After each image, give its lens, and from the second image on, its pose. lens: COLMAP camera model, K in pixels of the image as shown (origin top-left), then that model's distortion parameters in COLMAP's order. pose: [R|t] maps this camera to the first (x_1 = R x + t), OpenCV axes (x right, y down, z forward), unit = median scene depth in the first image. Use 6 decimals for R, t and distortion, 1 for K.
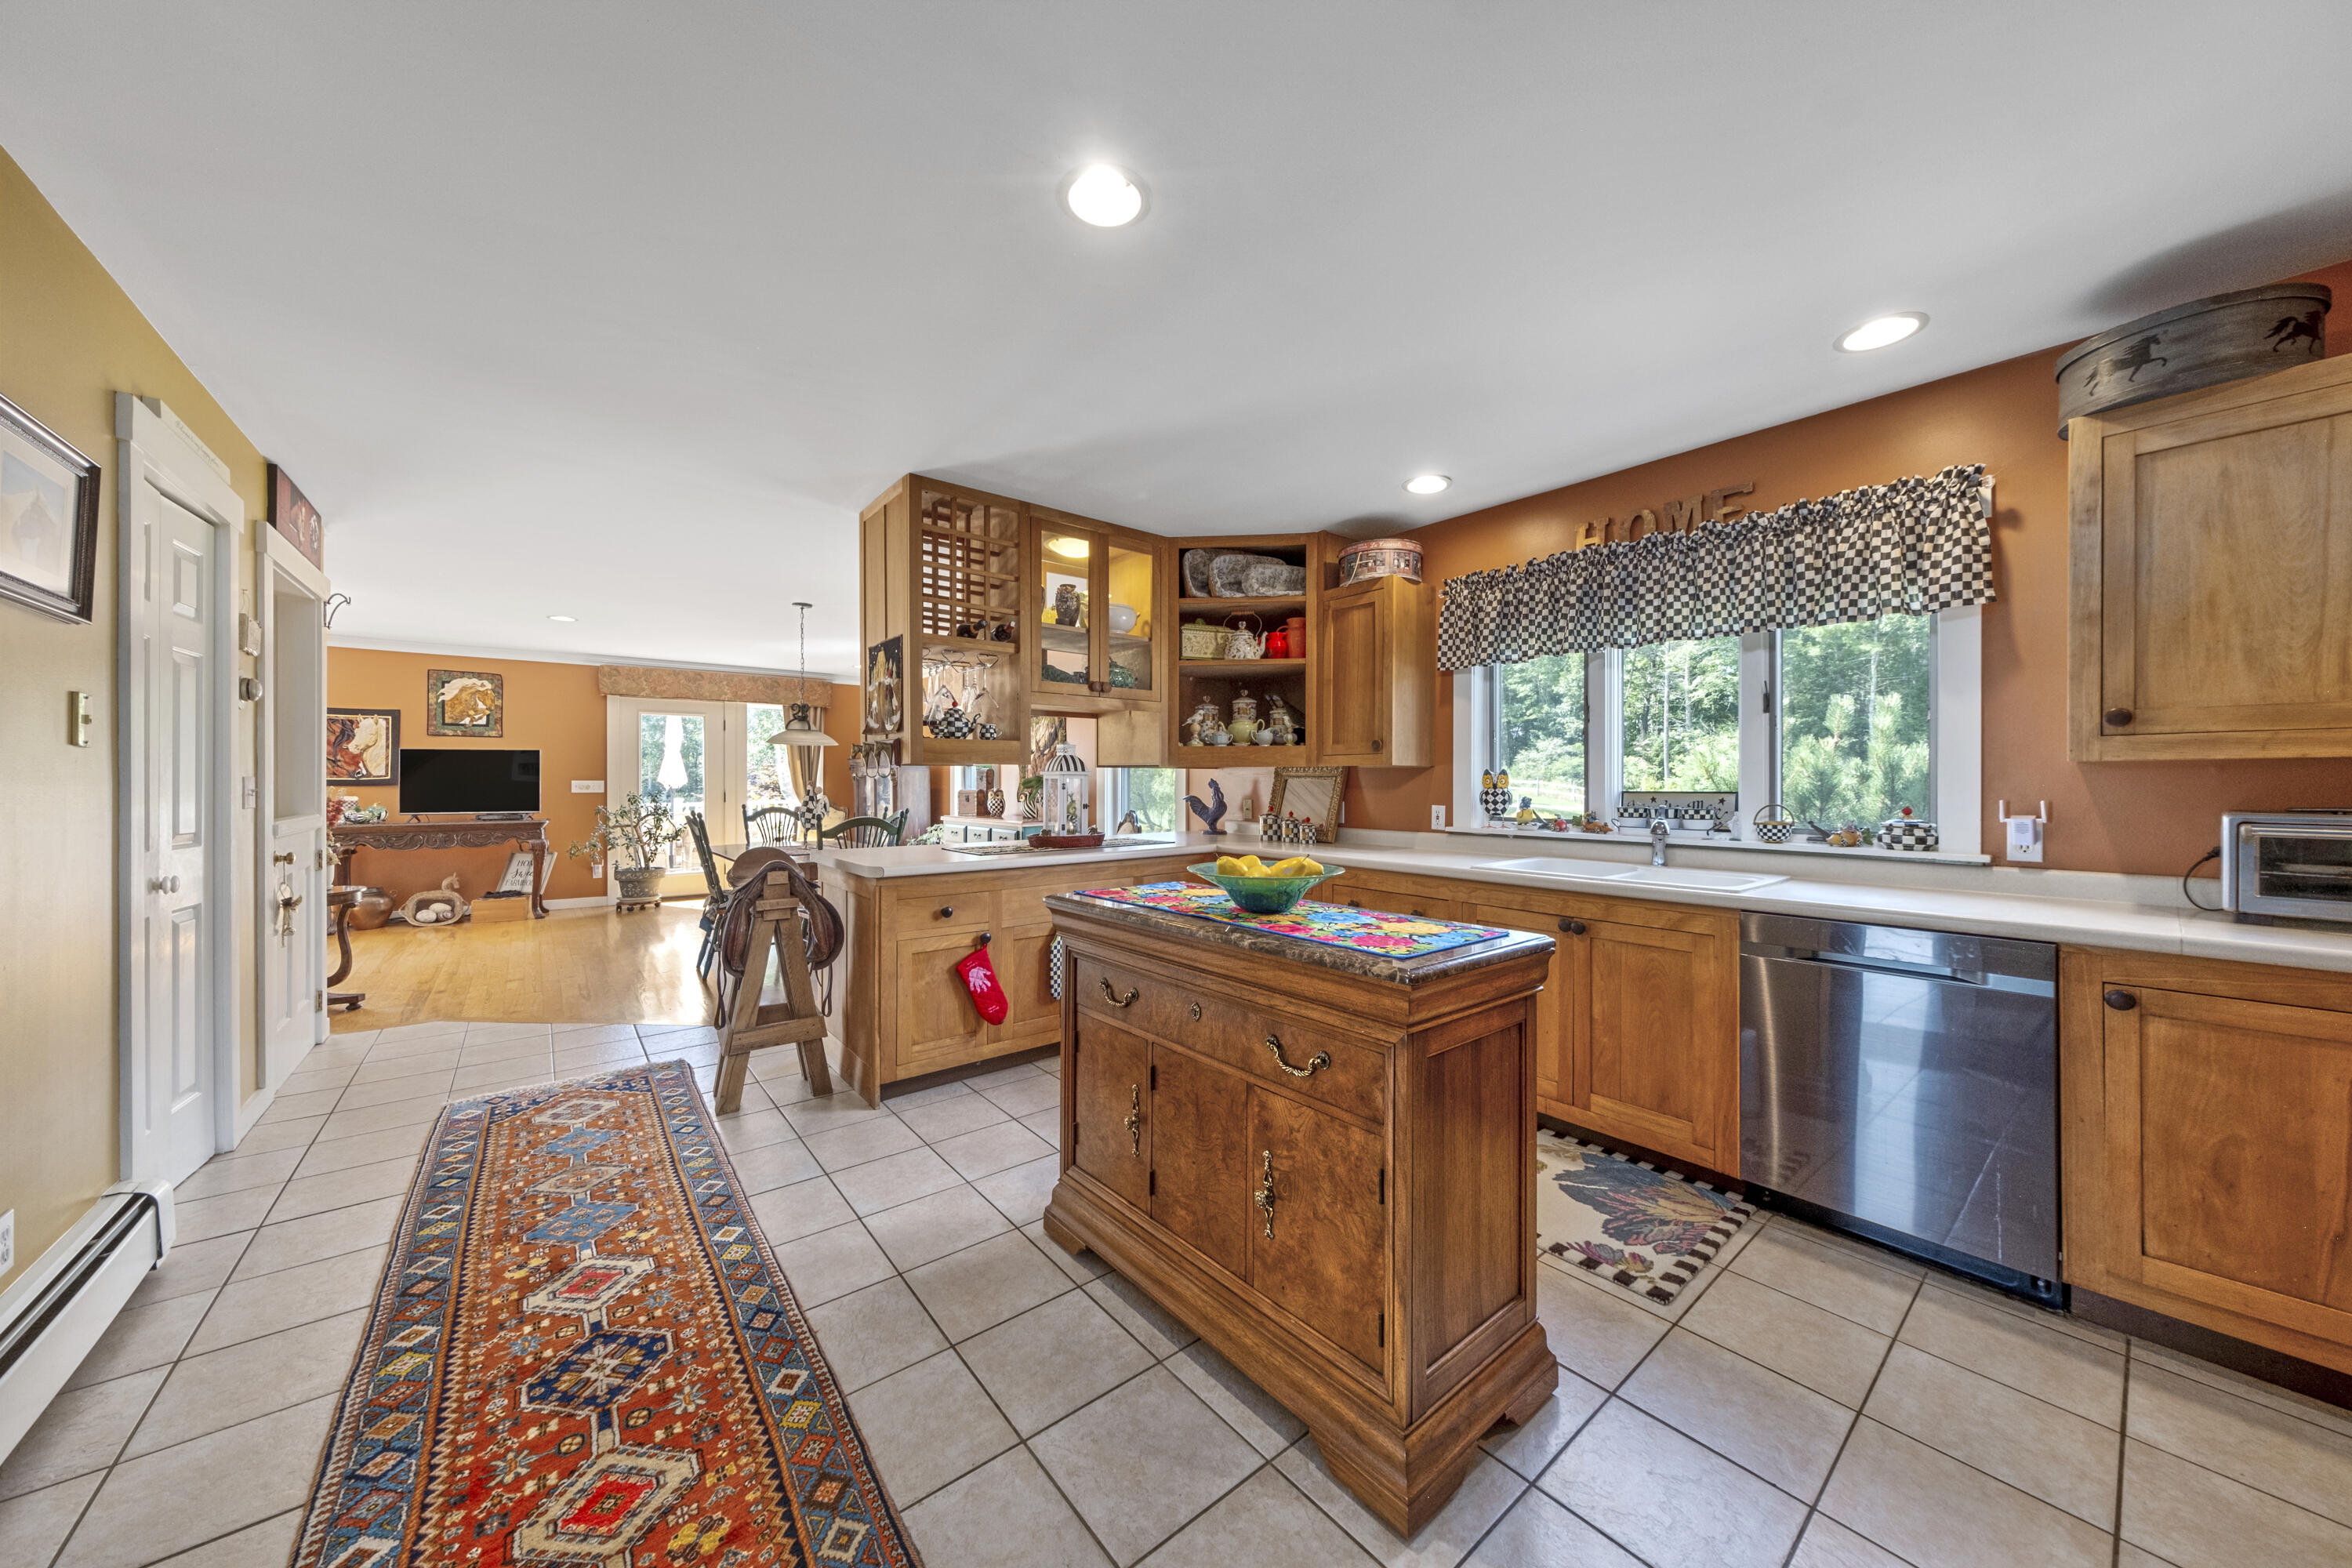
lens RADIAL K [[794.4, 0, 1175.4], [0, 794.4, 781.9], [0, 0, 1]] dist [-0.000237, -0.000008]
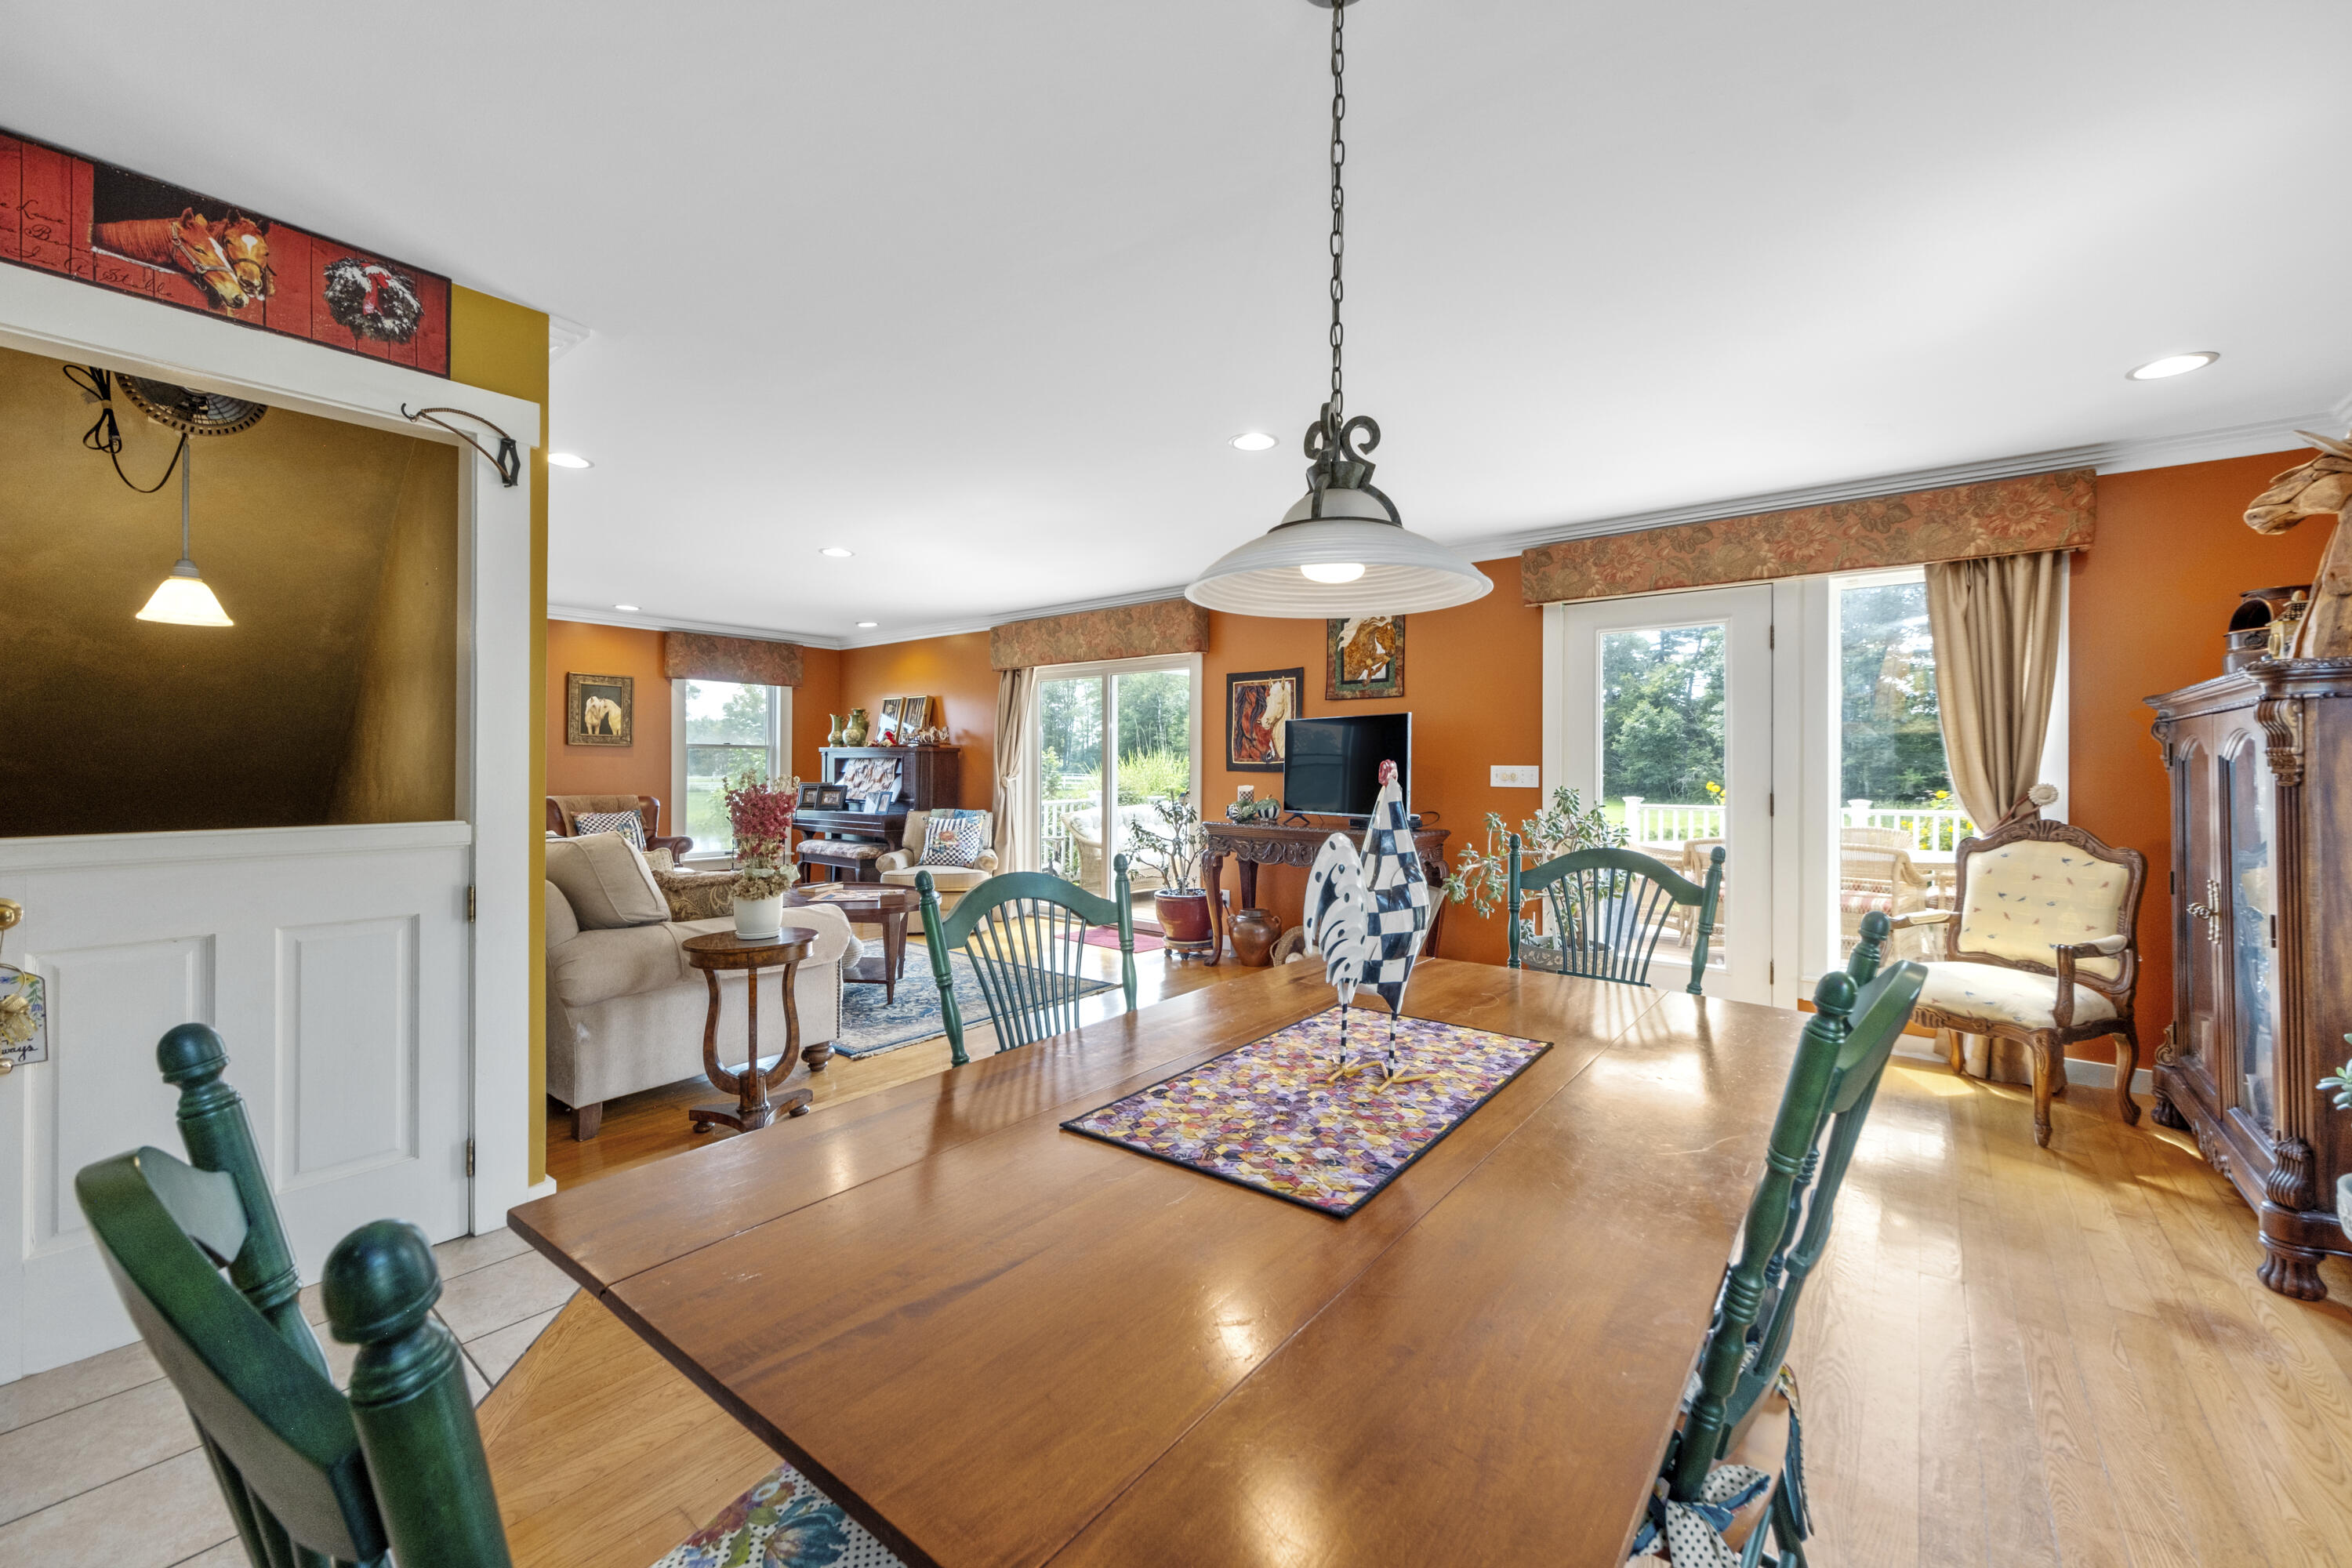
lens RADIAL K [[930.6, 0, 1174.1], [0, 930.6, 770.2], [0, 0, 1]] dist [-0.000565, -0.000061]
pose [[0.226245, 0.004321, -0.974061, -0.163699], [-0.002316, 0.999990, 0.003898, -0.000391], [0.974068, 0.001374, 0.226253, 0.627268]]
